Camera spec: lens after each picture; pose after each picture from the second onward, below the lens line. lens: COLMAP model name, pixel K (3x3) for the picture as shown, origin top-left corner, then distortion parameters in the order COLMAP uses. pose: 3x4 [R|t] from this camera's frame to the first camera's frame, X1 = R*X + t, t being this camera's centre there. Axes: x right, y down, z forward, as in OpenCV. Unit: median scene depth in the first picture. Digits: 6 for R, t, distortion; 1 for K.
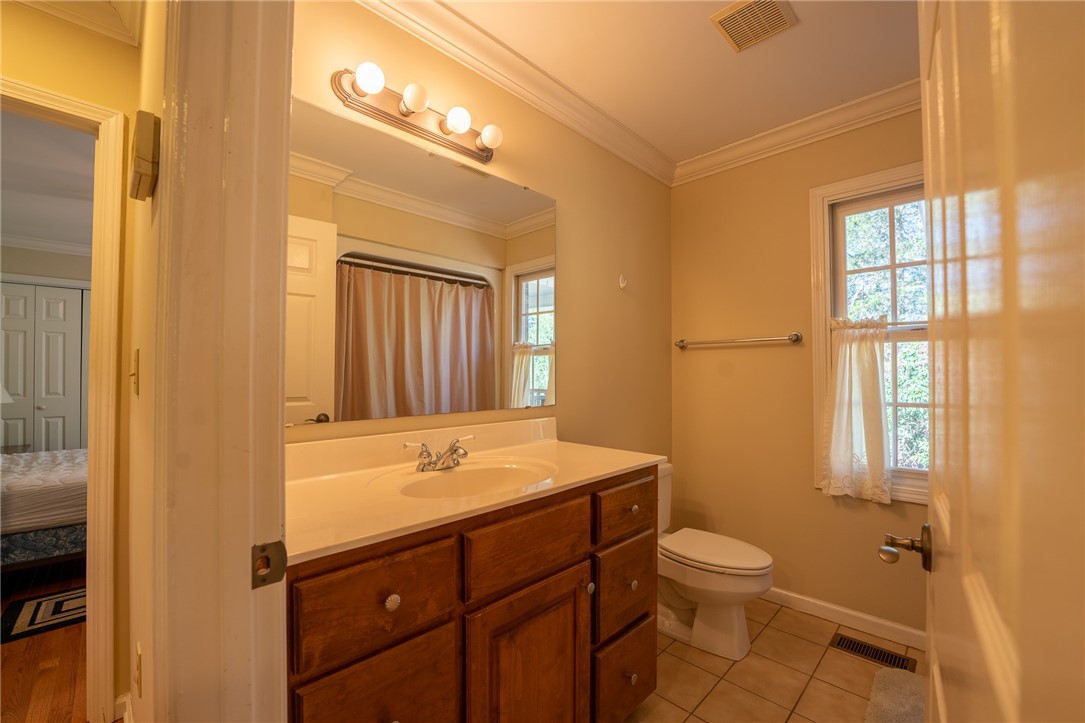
lens RADIAL K [[443.6, 0, 542.1], [0, 443.6, 365.9], [0, 0, 1]] dist [-0.001775, 0.000085]
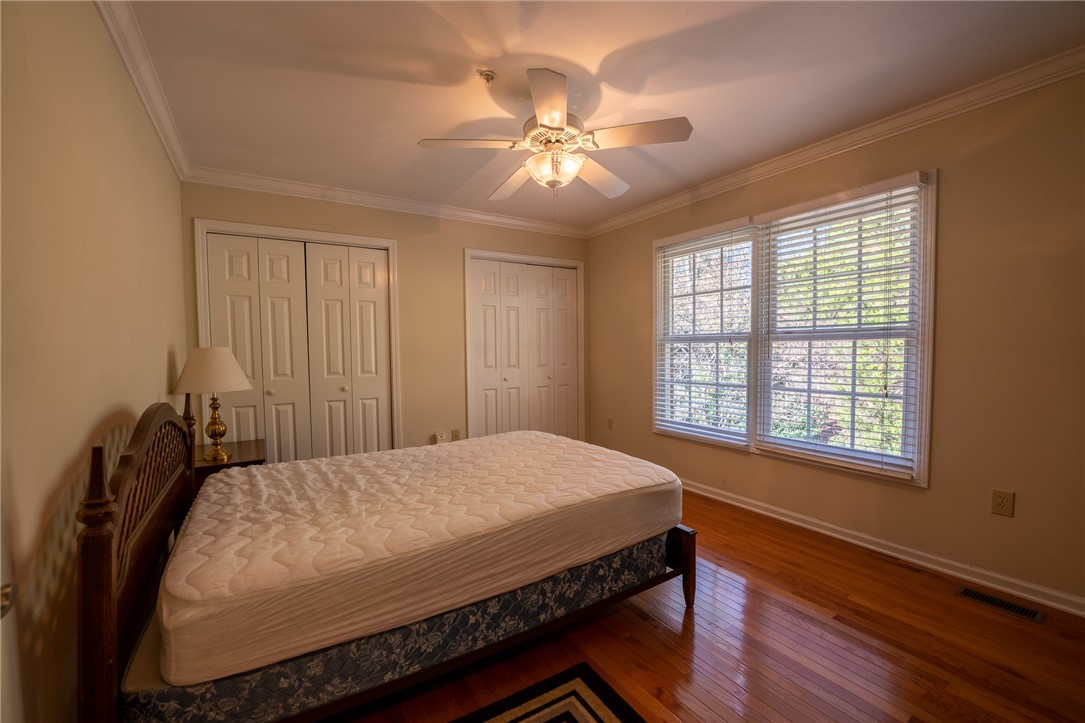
lens RADIAL K [[443.6, 0, 540.7], [0, 443.6, 364.1], [0, 0, 1]] dist [-0.001775, 0.000085]
pose [[0.977604, -0.006017, -0.210365, -0.496084], [0.019156, 0.997986, 0.060476, 0.003700], [0.209577, -0.063151, 0.975751, 0.329748]]
